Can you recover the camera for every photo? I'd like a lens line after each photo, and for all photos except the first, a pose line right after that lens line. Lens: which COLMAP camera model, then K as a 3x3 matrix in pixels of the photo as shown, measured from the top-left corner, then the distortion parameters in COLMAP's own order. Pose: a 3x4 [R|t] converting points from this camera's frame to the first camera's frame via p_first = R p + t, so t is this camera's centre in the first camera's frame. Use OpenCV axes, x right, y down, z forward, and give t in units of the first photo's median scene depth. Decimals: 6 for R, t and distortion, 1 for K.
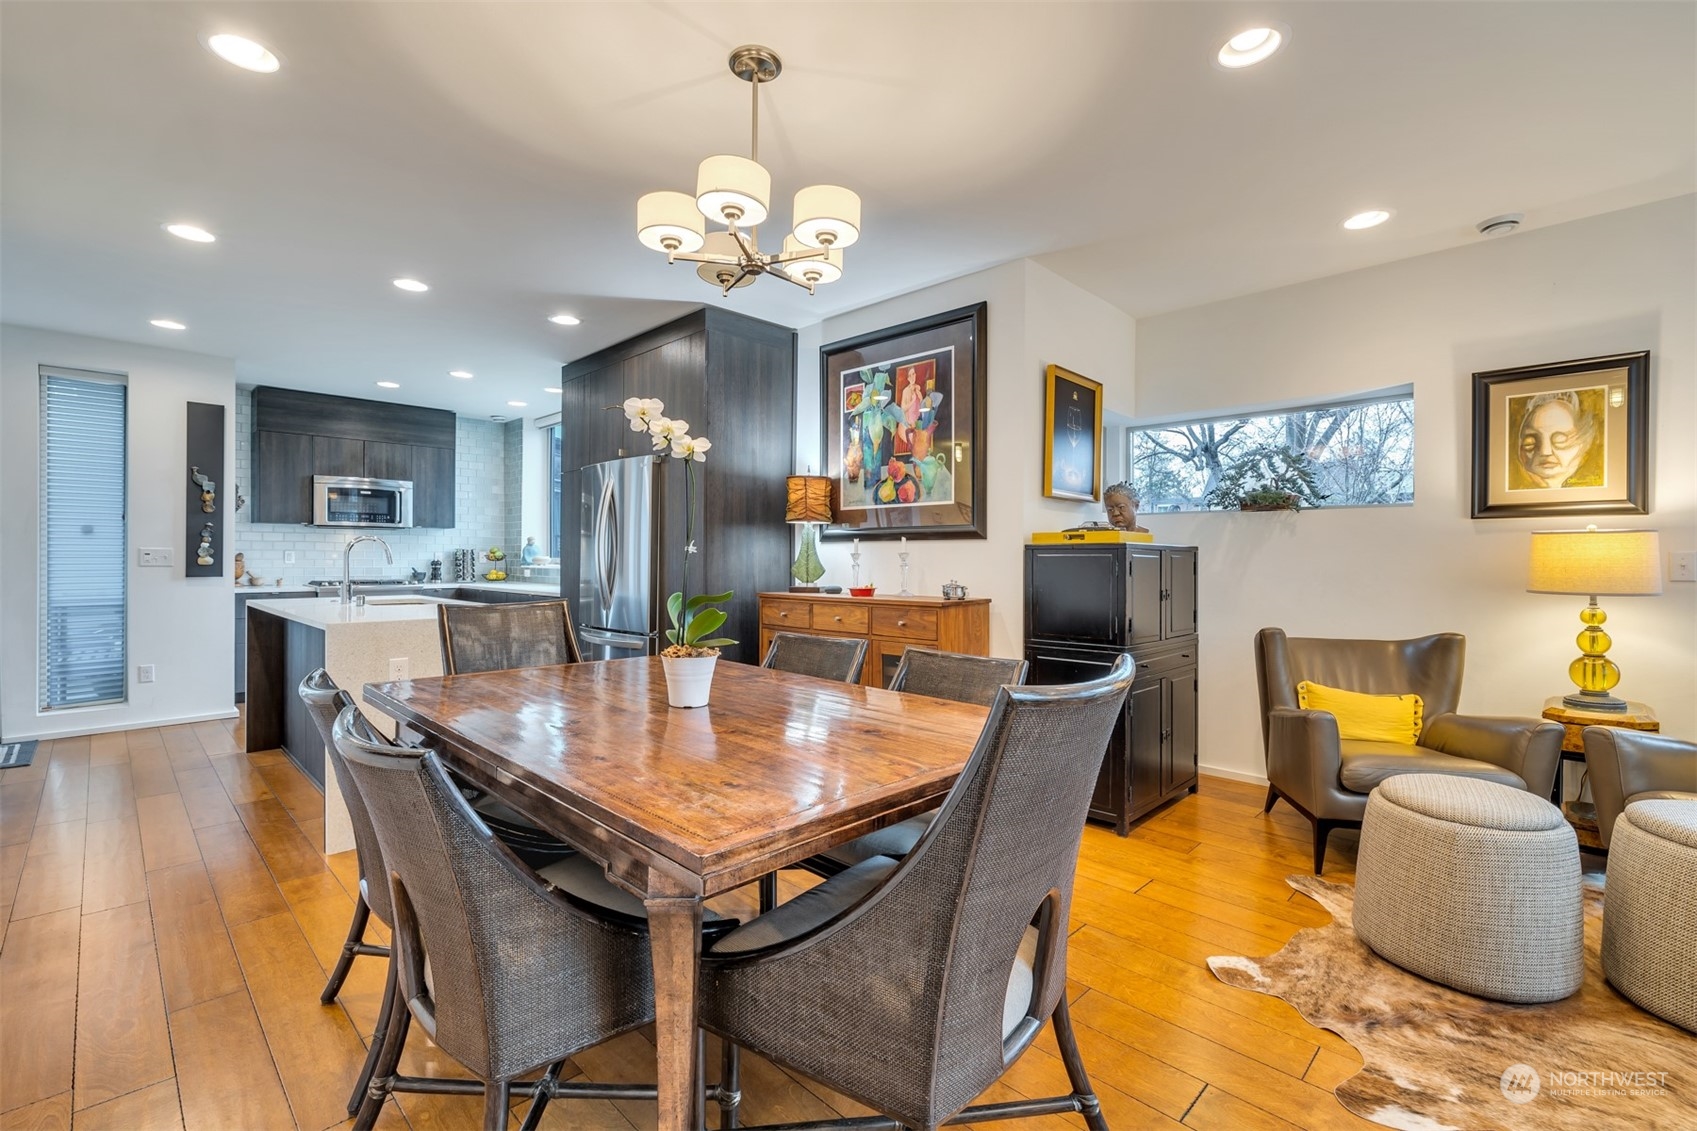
lens RADIAL K [[744.1, 0, 848.5], [0, 744.1, 565.5], [0, 0, 1]] dist [0.000304, 0.000016]
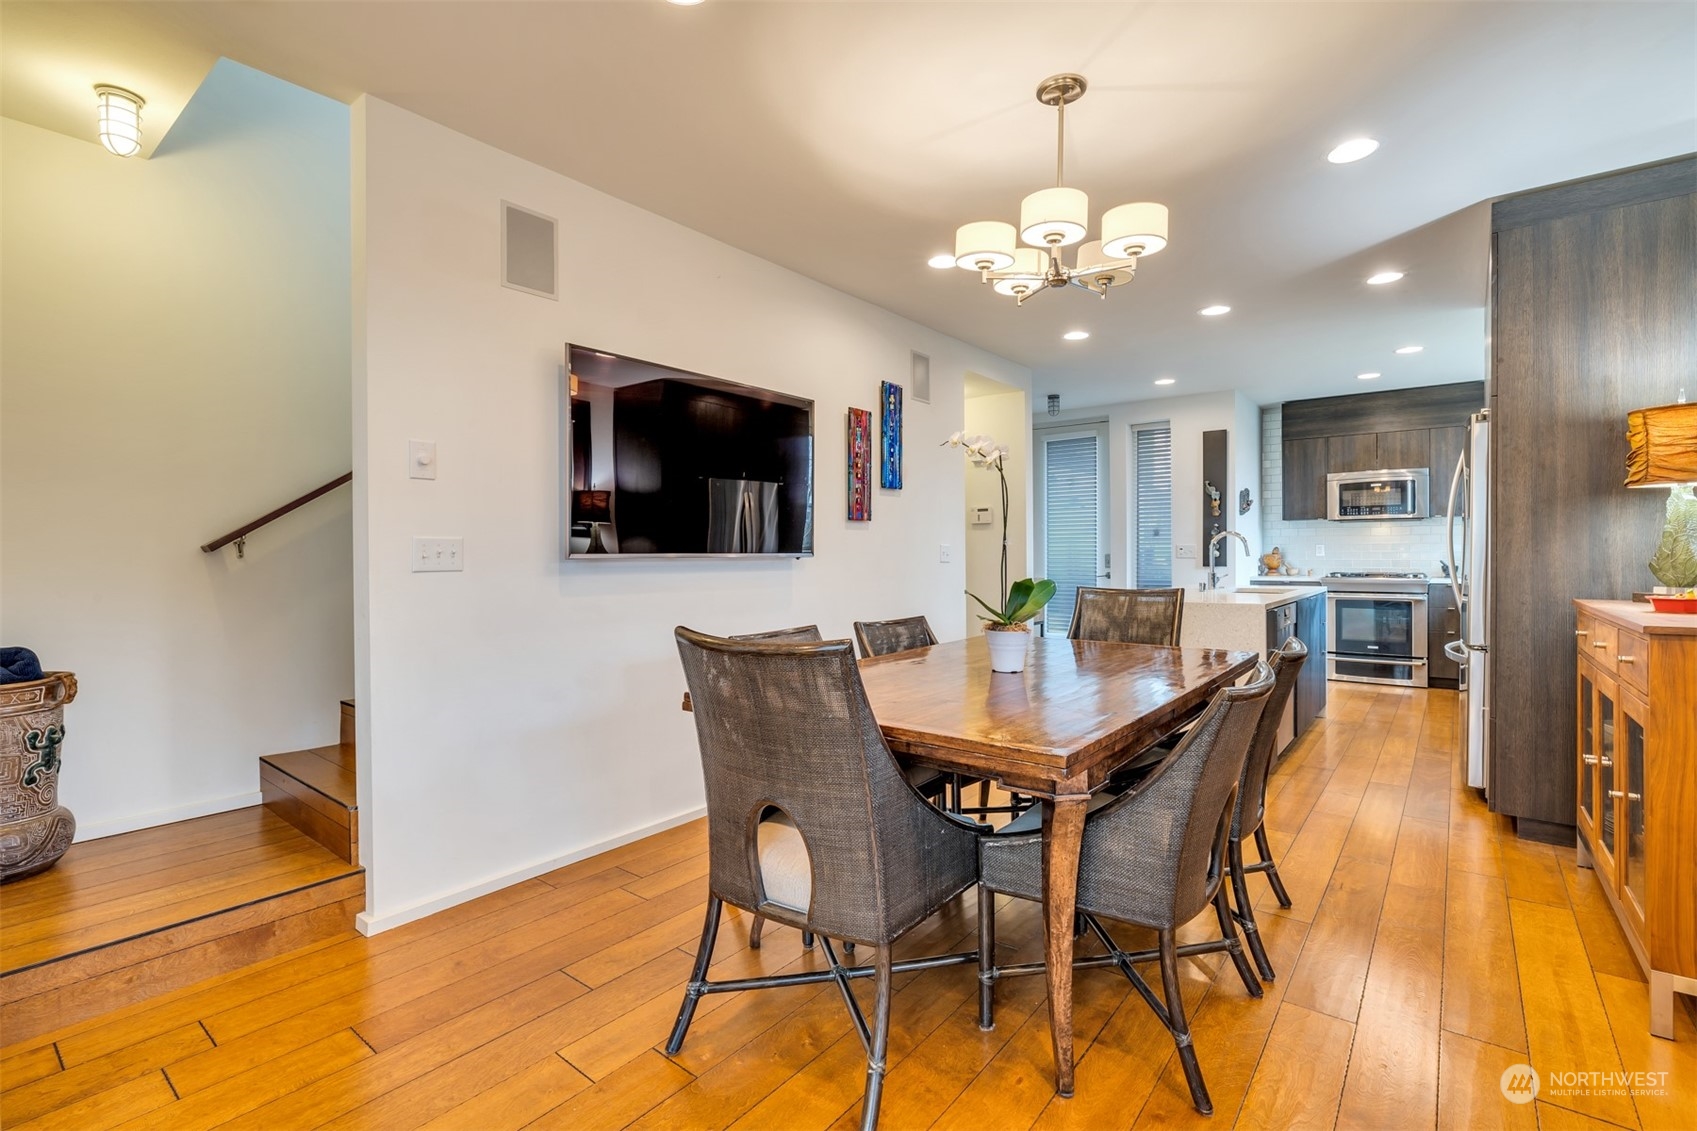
lens RADIAL K [[768.1, 0, 848.5], [0, 768.1, 565.5], [0, 0, 1]] dist [-0.000470, -0.000058]
pose [[0.114522, 0.013947, -0.993323, 0.313850], [-0.002426, 0.999902, 0.013760, -0.002768], [0.993418, 0.000834, 0.114544, 0.191196]]
